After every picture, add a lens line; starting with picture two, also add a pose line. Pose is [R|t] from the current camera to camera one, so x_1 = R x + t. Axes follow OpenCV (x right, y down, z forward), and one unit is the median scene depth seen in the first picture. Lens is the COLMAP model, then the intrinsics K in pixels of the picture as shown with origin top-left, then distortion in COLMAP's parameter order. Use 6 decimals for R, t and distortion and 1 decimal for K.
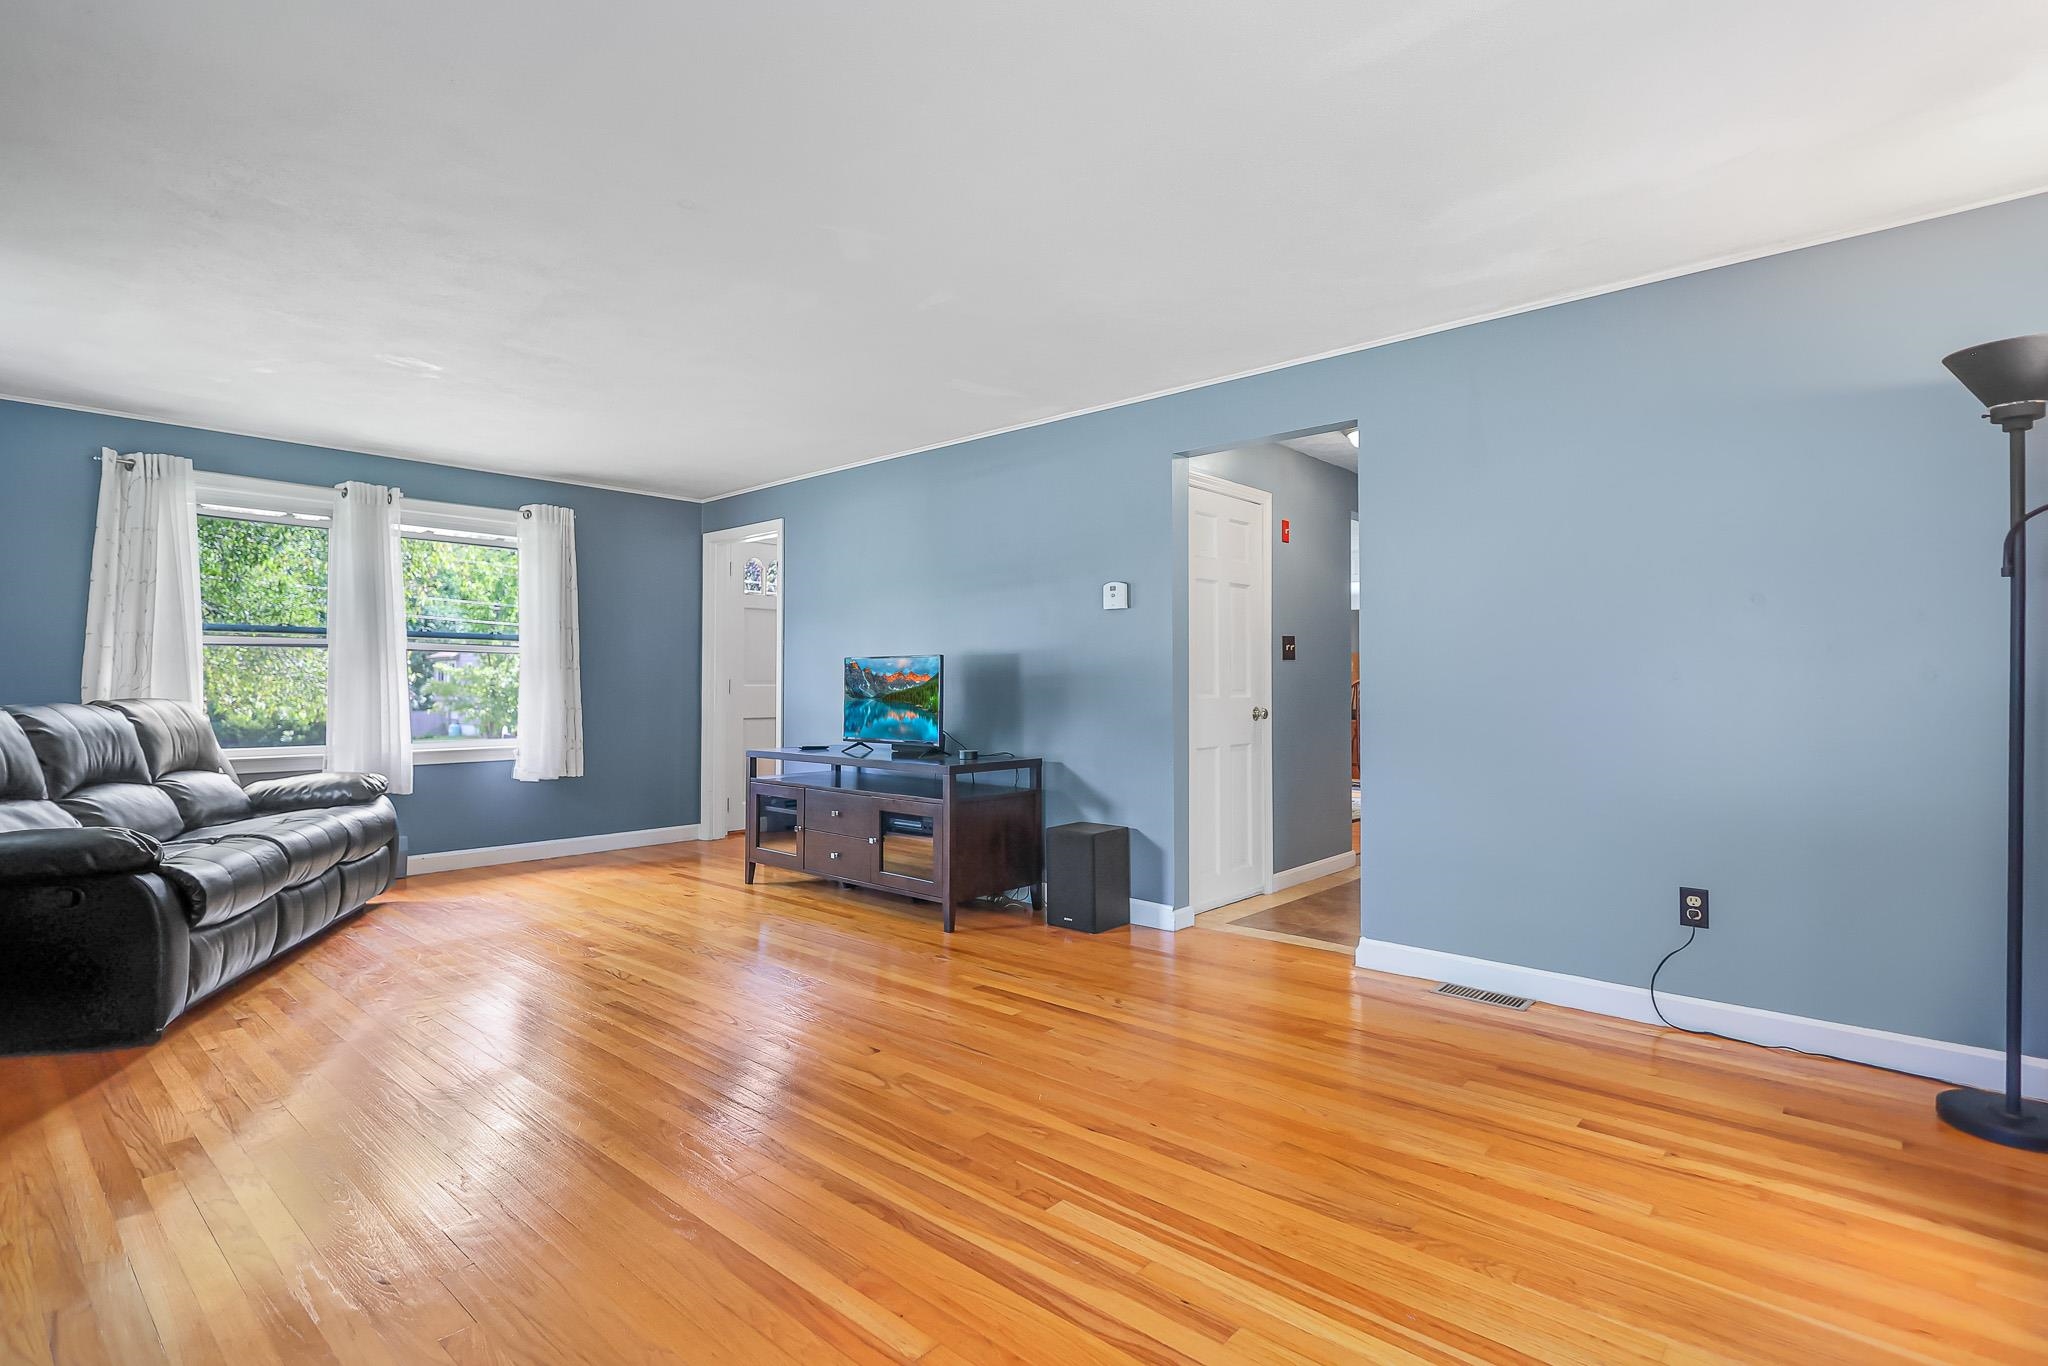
lens RADIAL K [[999.4, 0, 1027.5], [0, 999.4, 688.1], [0, 0, 1]] dist [-0.002160, -0.000825]
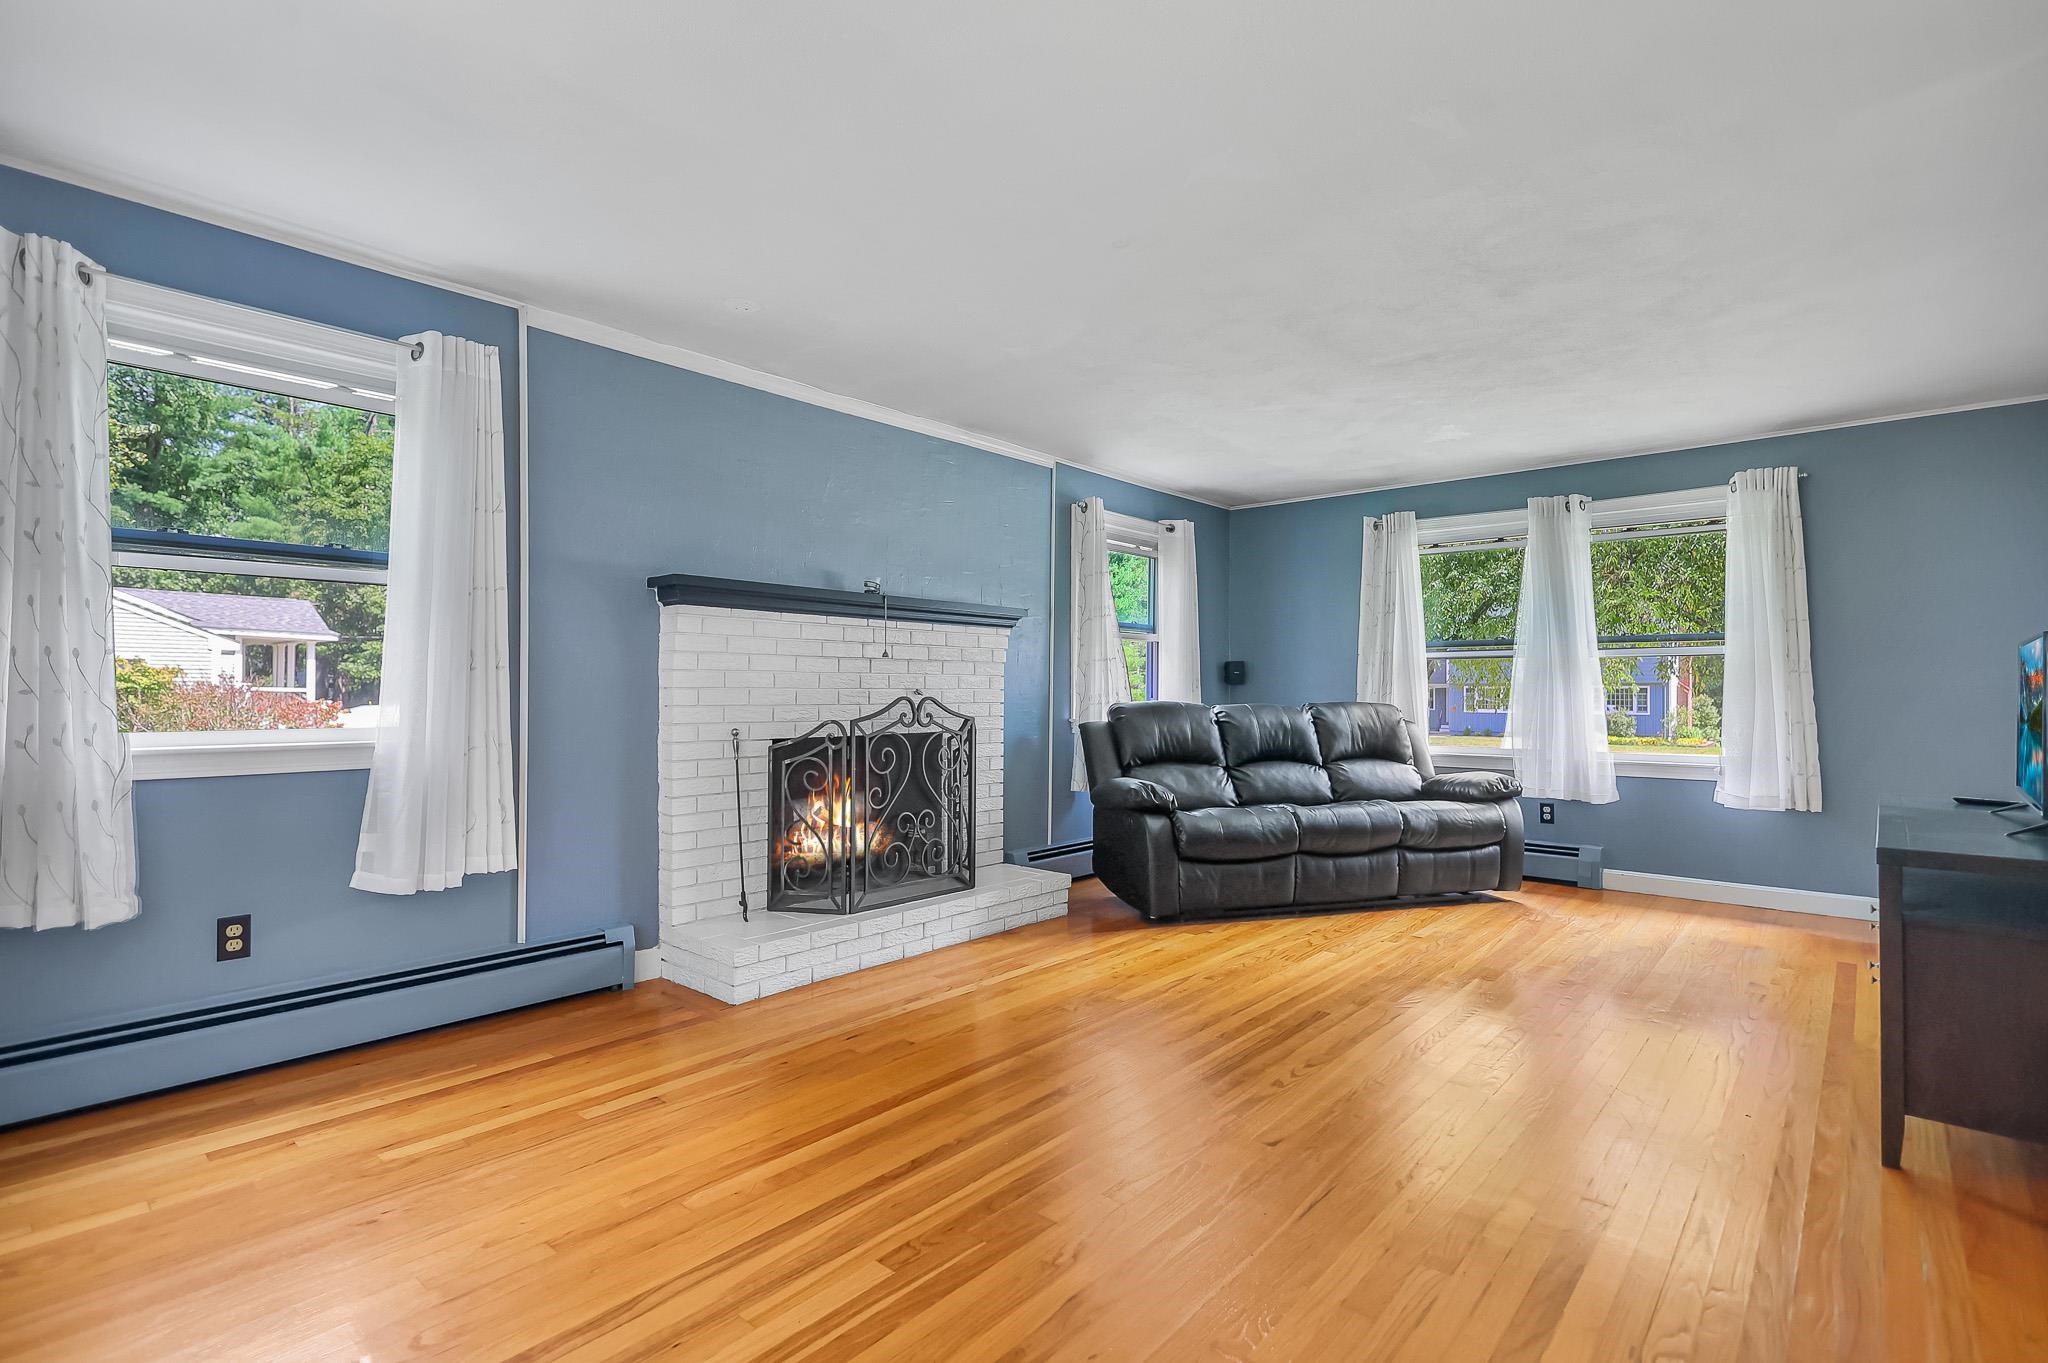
lens RADIAL K [[1009.7, 0, 1024.0], [0, 1009.7, 681.5], [0, 0, 1]] dist [0.042975, -0.000037]
pose [[-0.003456, -0.007678, -0.999965, 0.518573], [-0.002570, 0.999967, -0.007669, -0.005371], [0.999991, 0.002543, -0.003475, 0.605144]]
